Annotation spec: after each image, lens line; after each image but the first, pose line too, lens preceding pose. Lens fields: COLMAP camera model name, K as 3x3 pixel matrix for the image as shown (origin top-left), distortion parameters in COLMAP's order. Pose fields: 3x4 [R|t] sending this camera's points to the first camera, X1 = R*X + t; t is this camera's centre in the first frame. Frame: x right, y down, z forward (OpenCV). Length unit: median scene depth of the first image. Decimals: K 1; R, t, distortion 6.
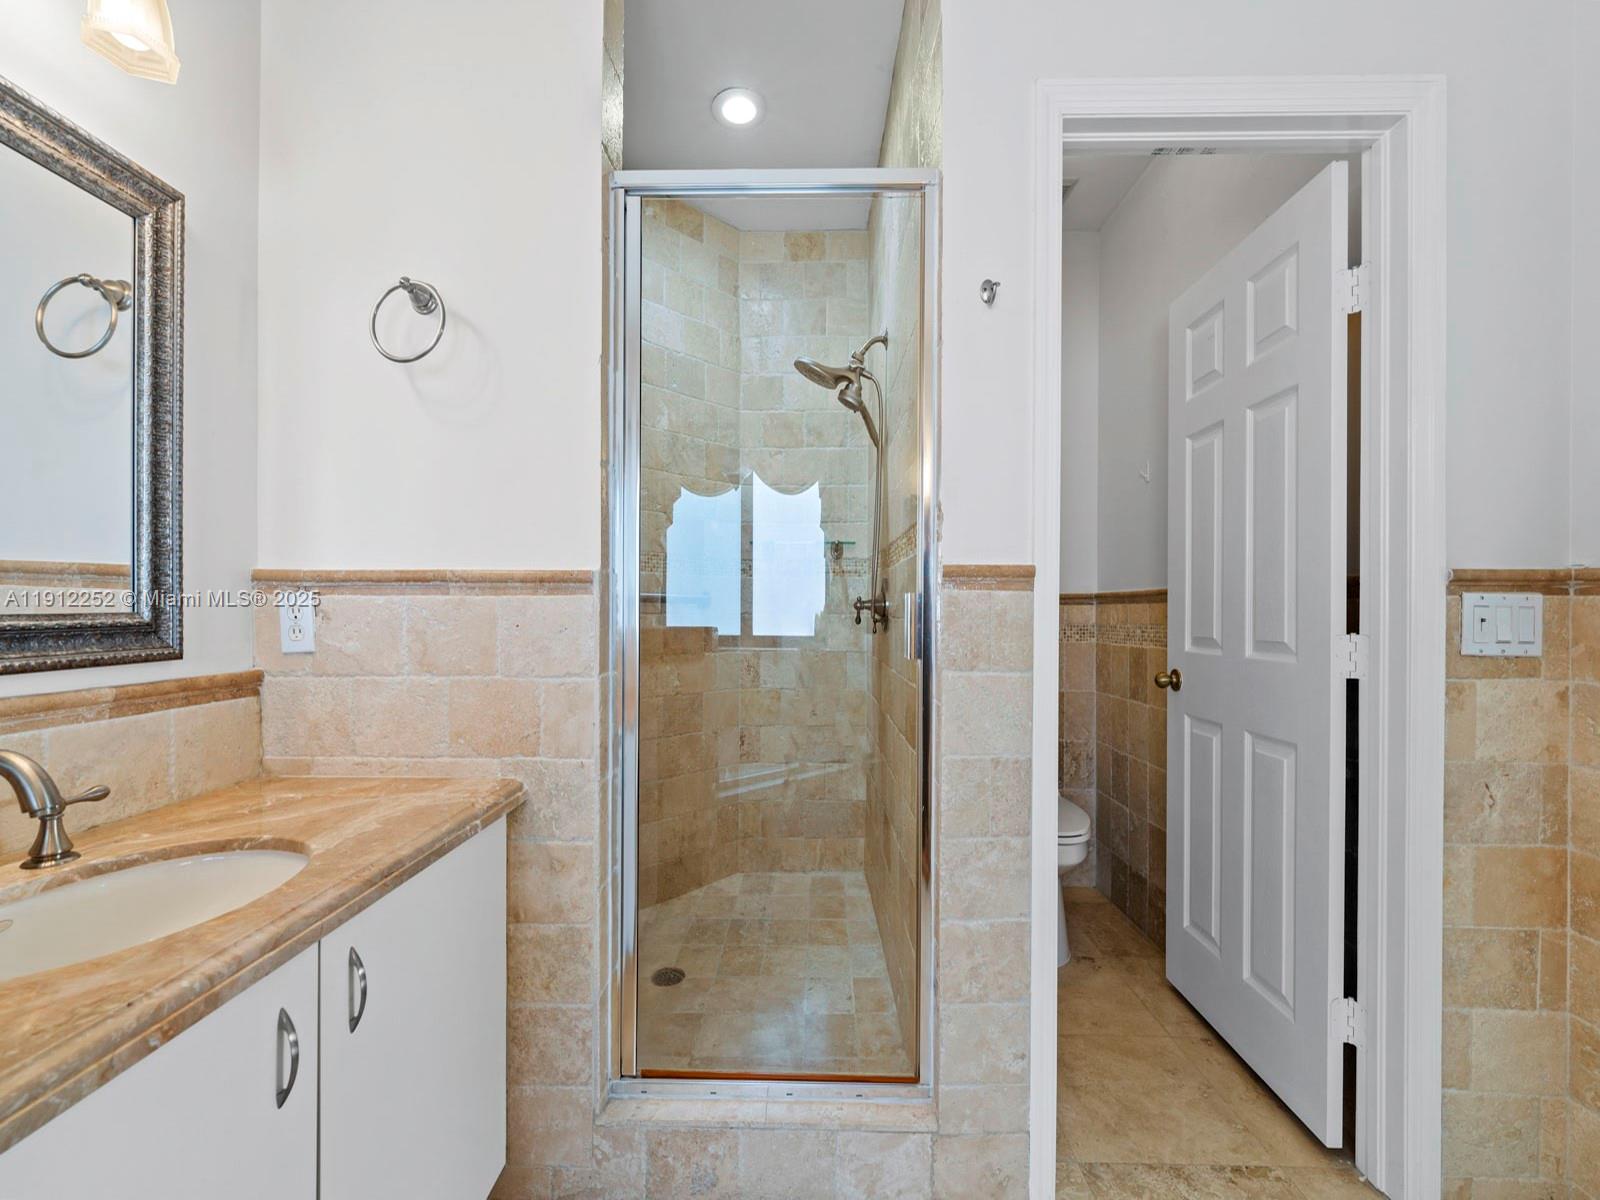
lens RADIAL K [[650.6, 0, 801.0], [0, 650.6, 611.0], [0, 0, 1]] dist [0.001003, -0.001162]
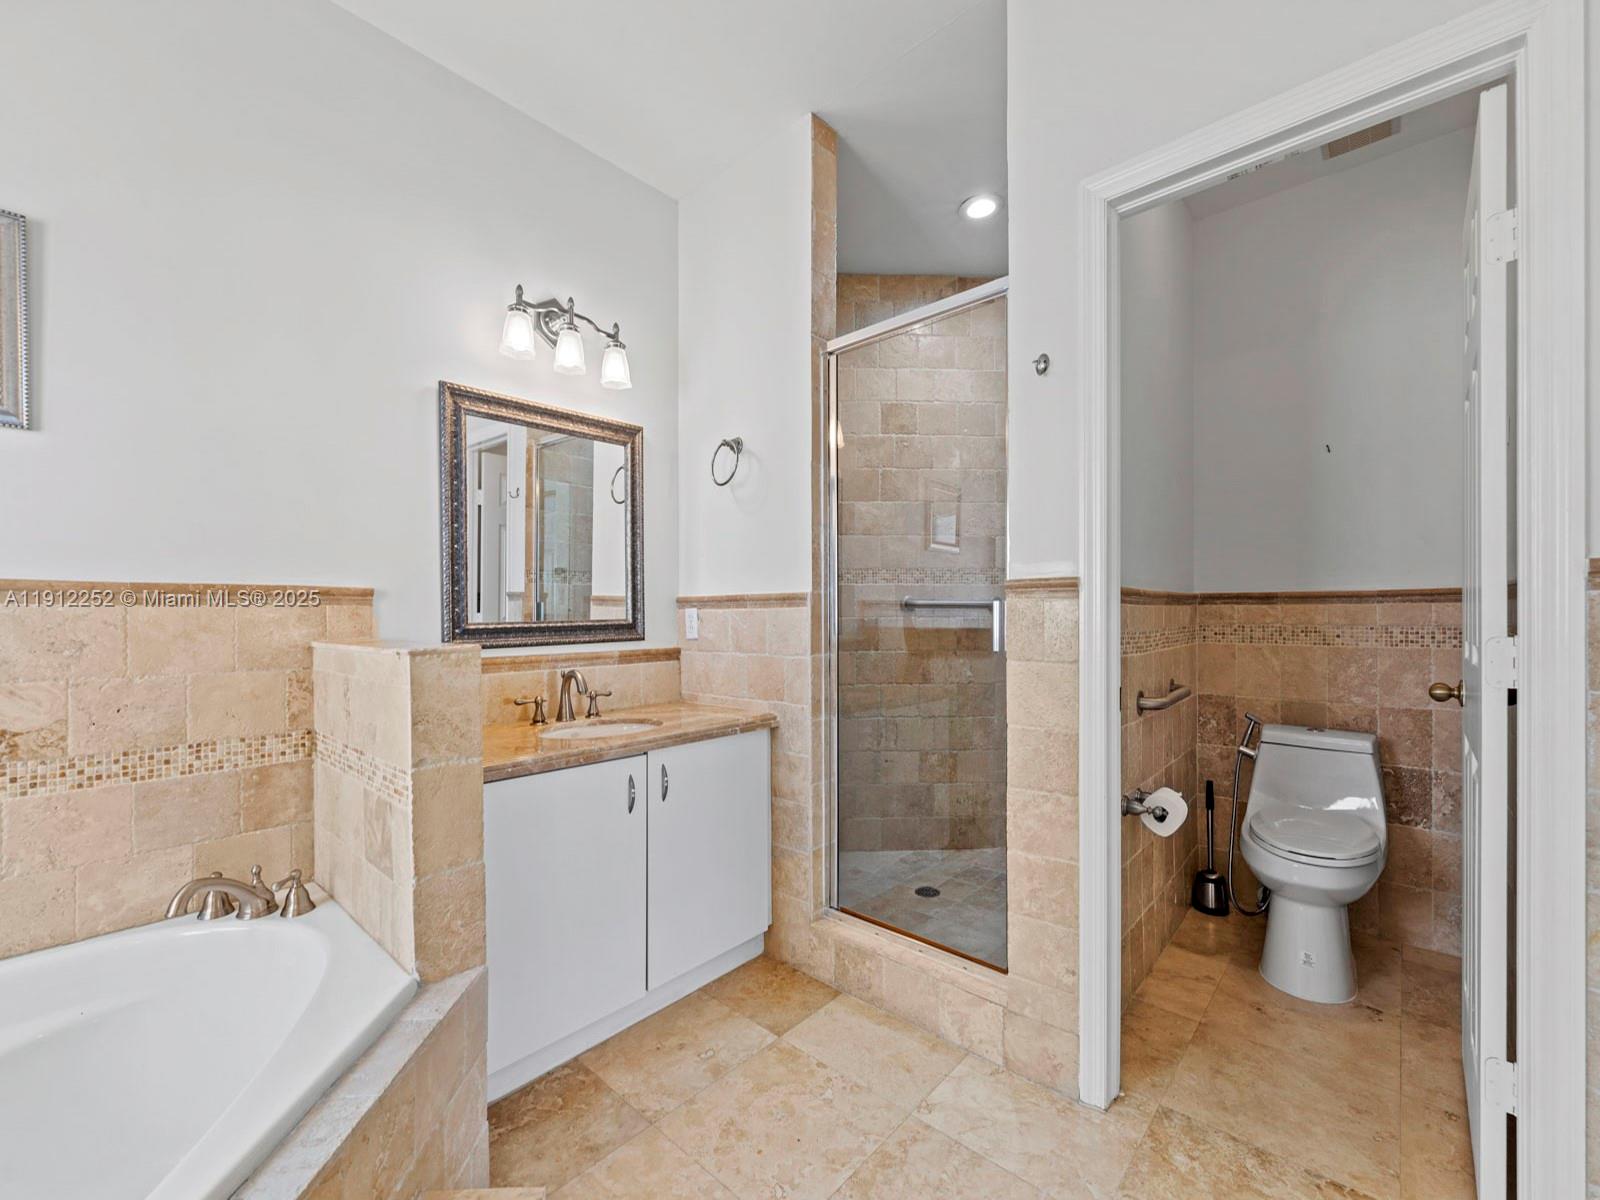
lens RADIAL K [[650.6, 0, 800.9], [0, 650.6, 610.2], [0, 0, 1]] dist [0.001003, -0.001162]
pose [[0.761876, -0.013601, -0.647580, 0.756912], [0.010575, 0.999907, -0.008560, -0.002181], [0.647636, -0.000327, 0.761950, -0.281790]]
